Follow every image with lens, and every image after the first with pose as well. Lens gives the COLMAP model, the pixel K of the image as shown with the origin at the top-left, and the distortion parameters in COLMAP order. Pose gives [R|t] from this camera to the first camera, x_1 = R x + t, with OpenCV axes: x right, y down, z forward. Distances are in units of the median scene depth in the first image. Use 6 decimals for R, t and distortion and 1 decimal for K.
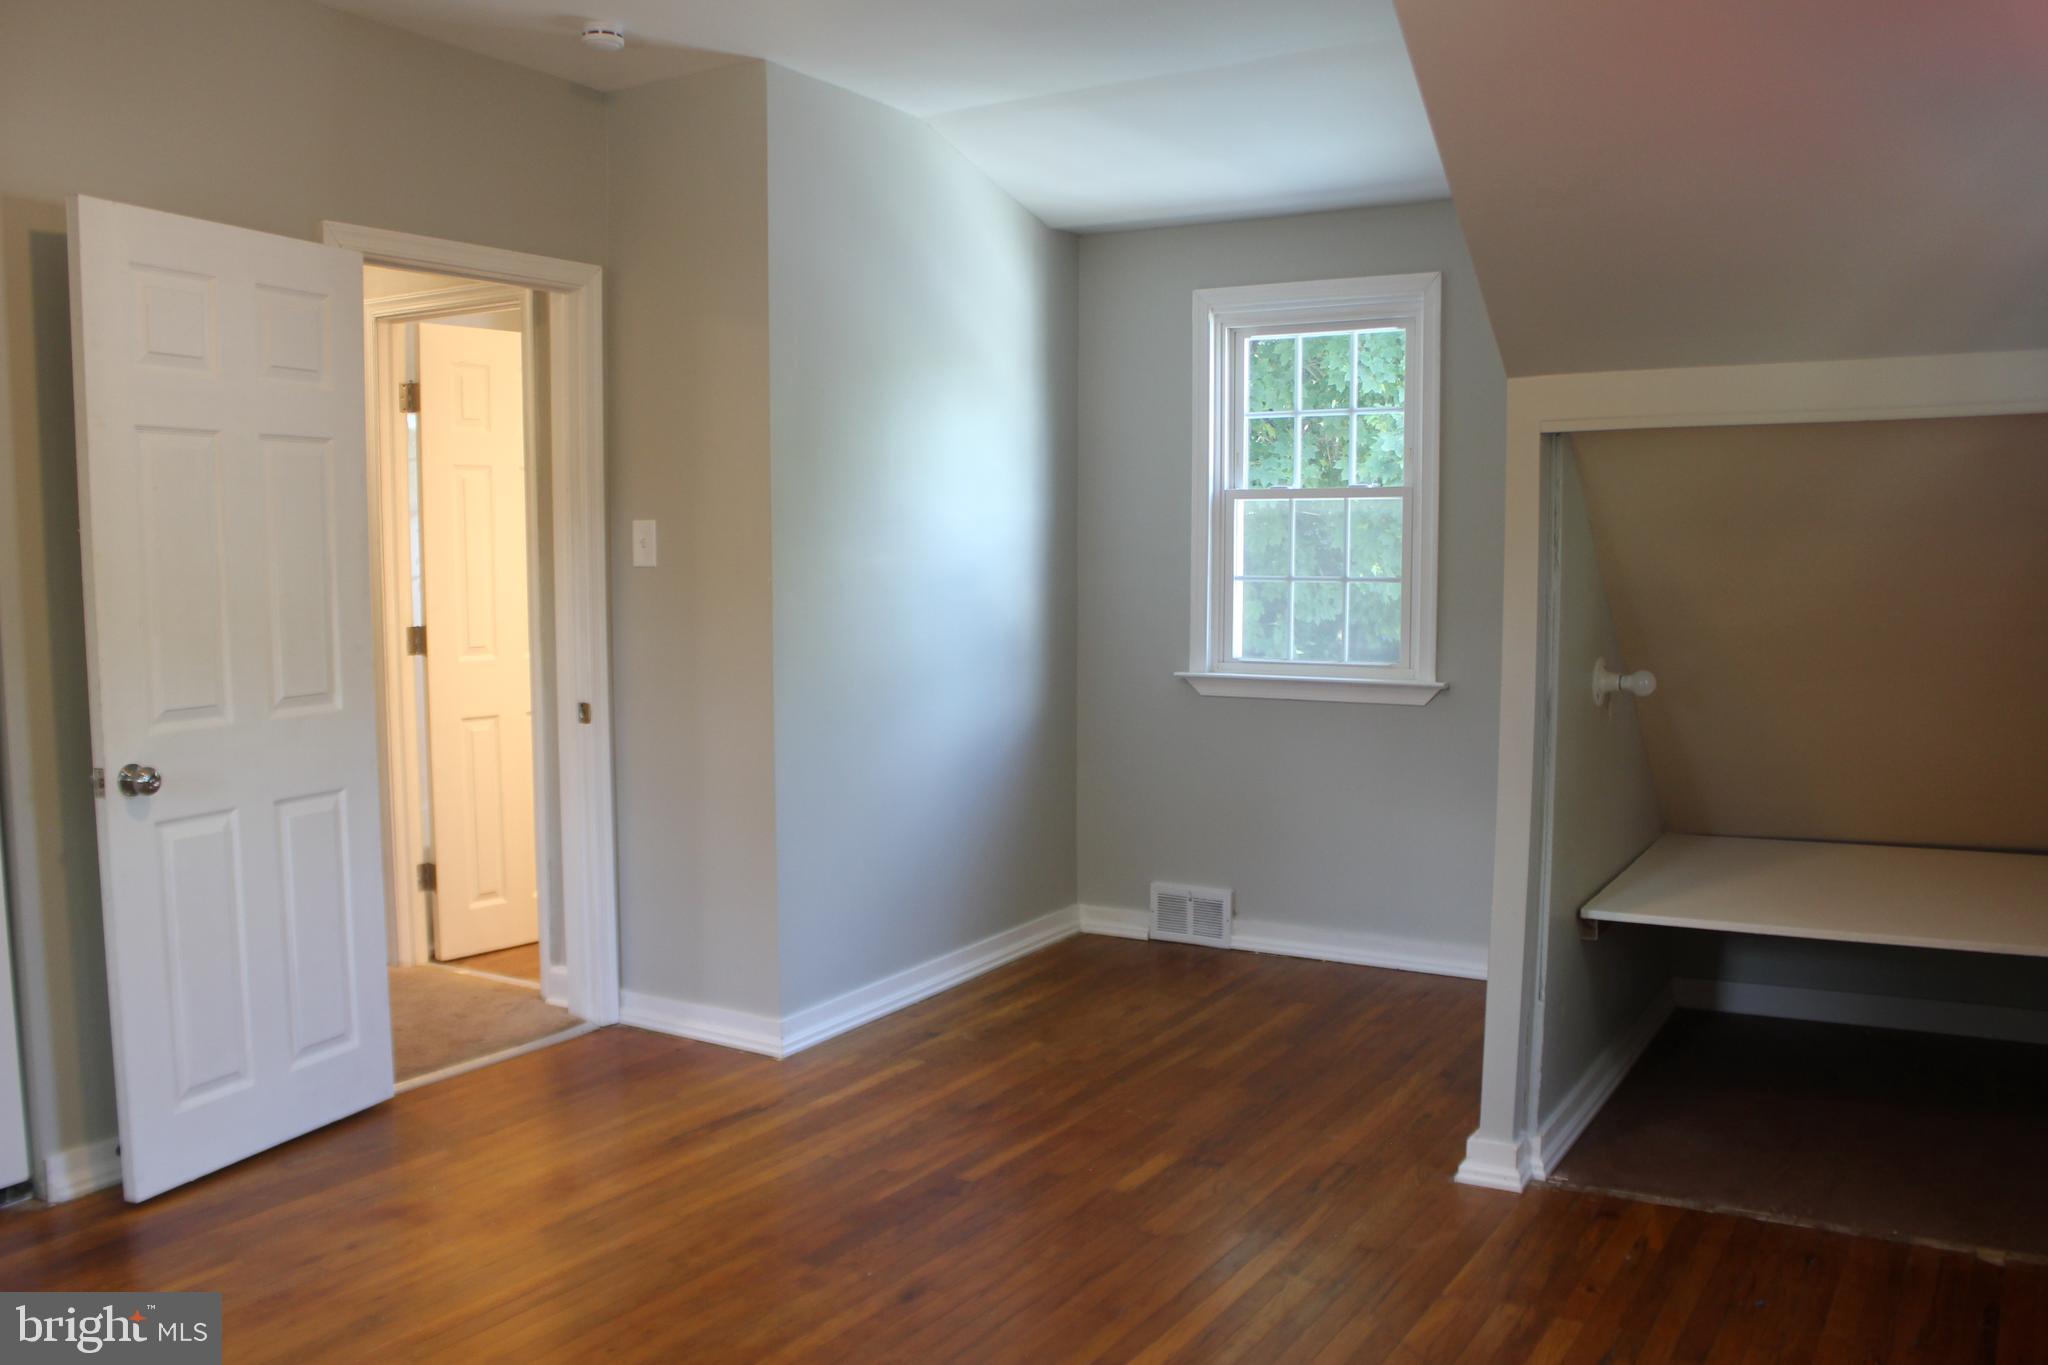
lens RADIAL K [[1704.2, 0, 999.4], [0, 1704.2, 726.5], [0, 0, 1]] dist [-0.169199, 0.141370]
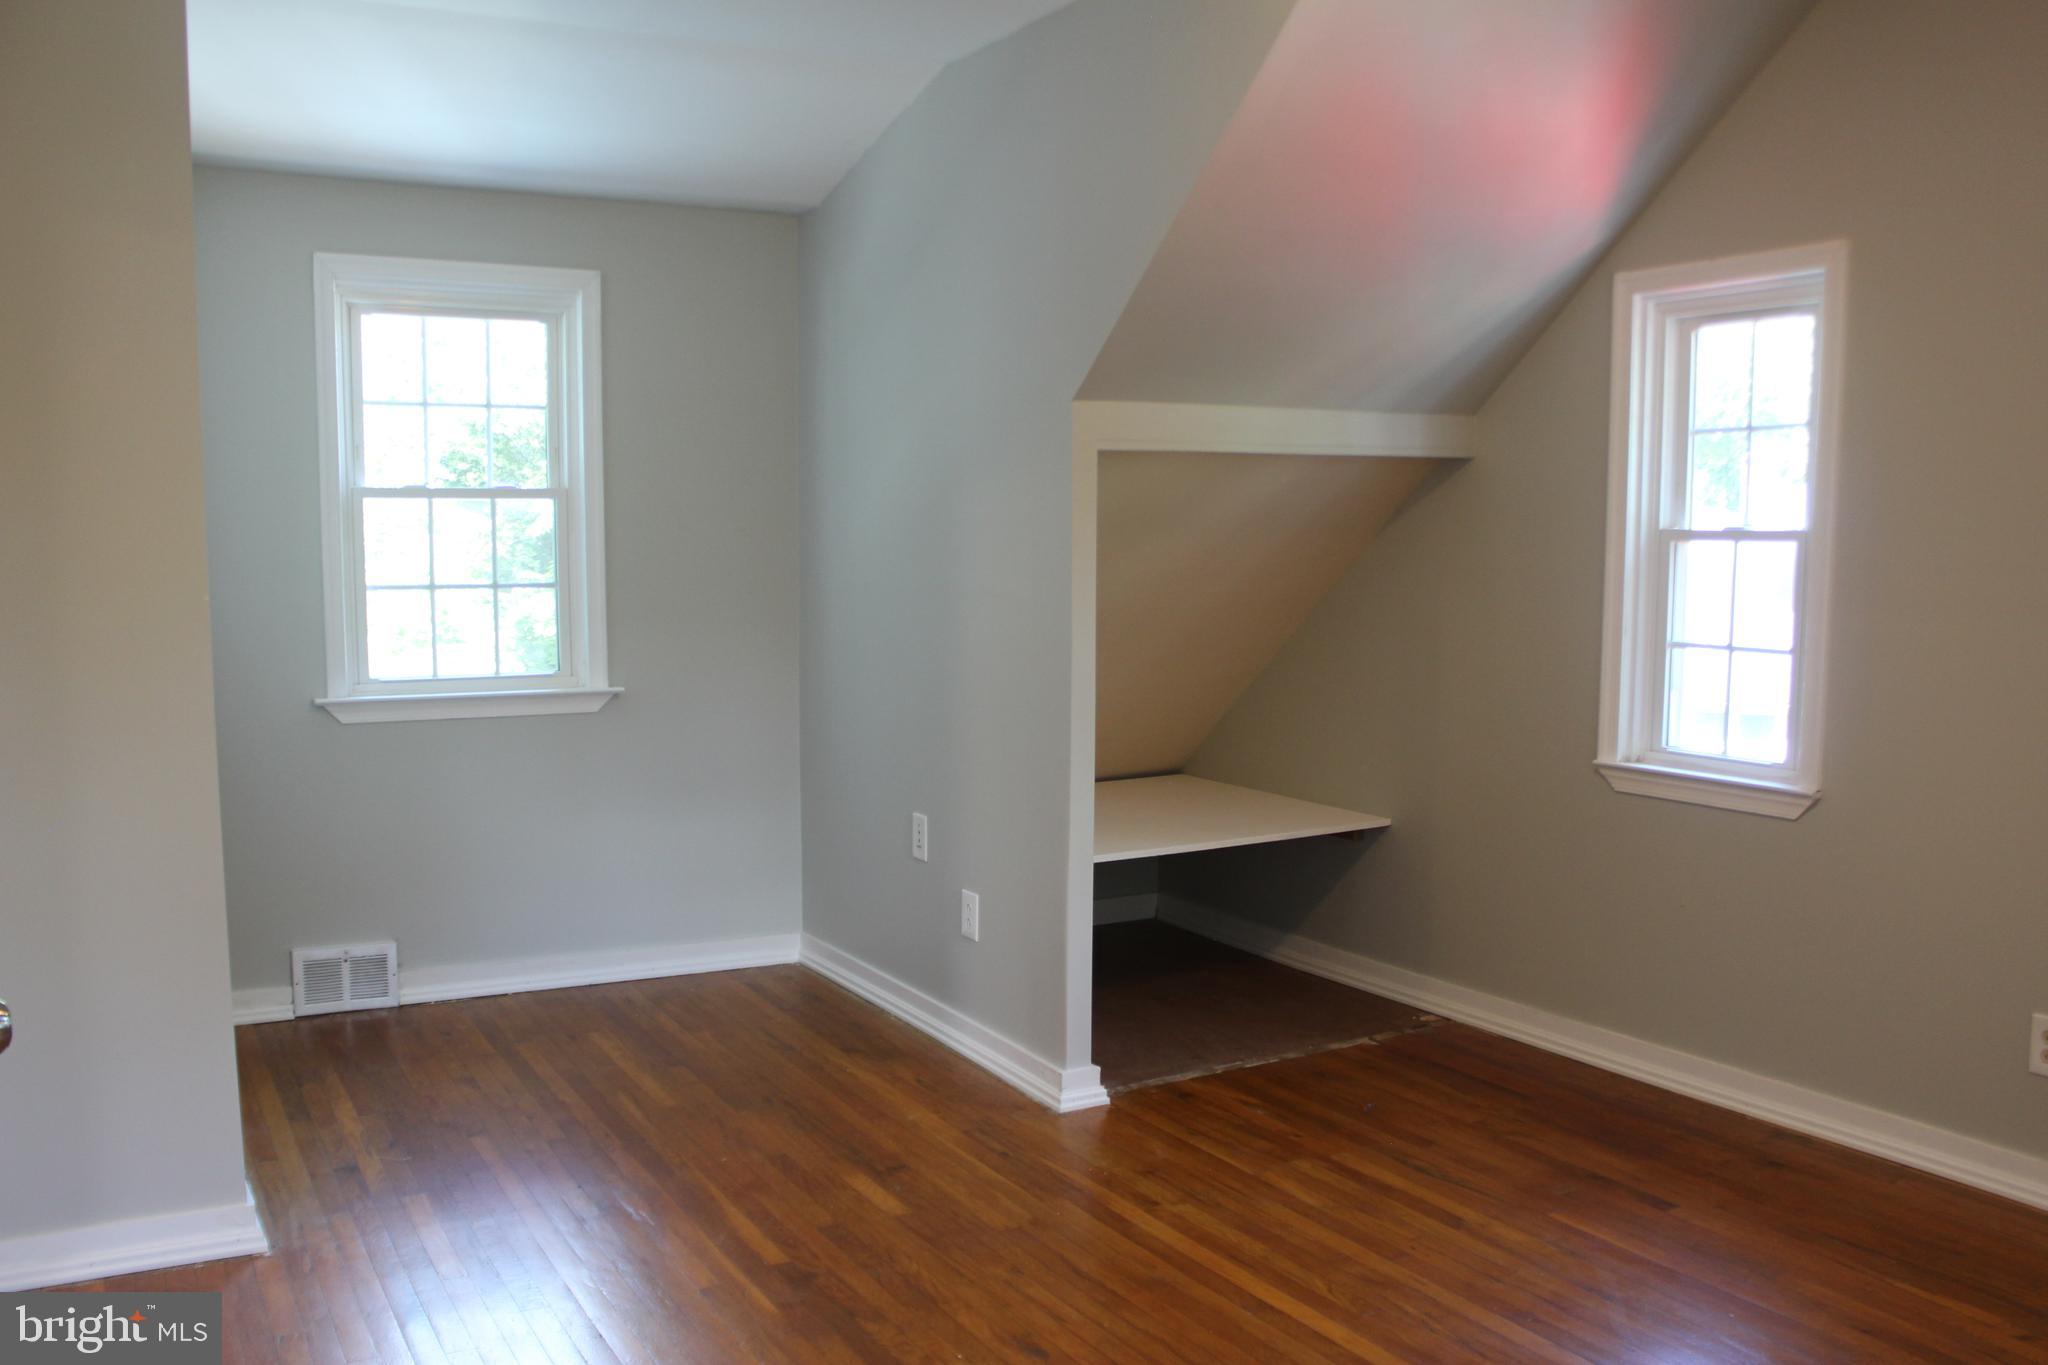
lens RADIAL K [[1704.2, 0, 999.4], [0, 1704.2, 726.5], [0, 0, 1]] dist [-0.169199, 0.141370]
pose [[0.496600, -0.082832, 0.864018, -0.484863], [0.087532, 0.995141, 0.045093, -0.028120], [-0.863555, 0.053236, 0.501437, 0.308721]]
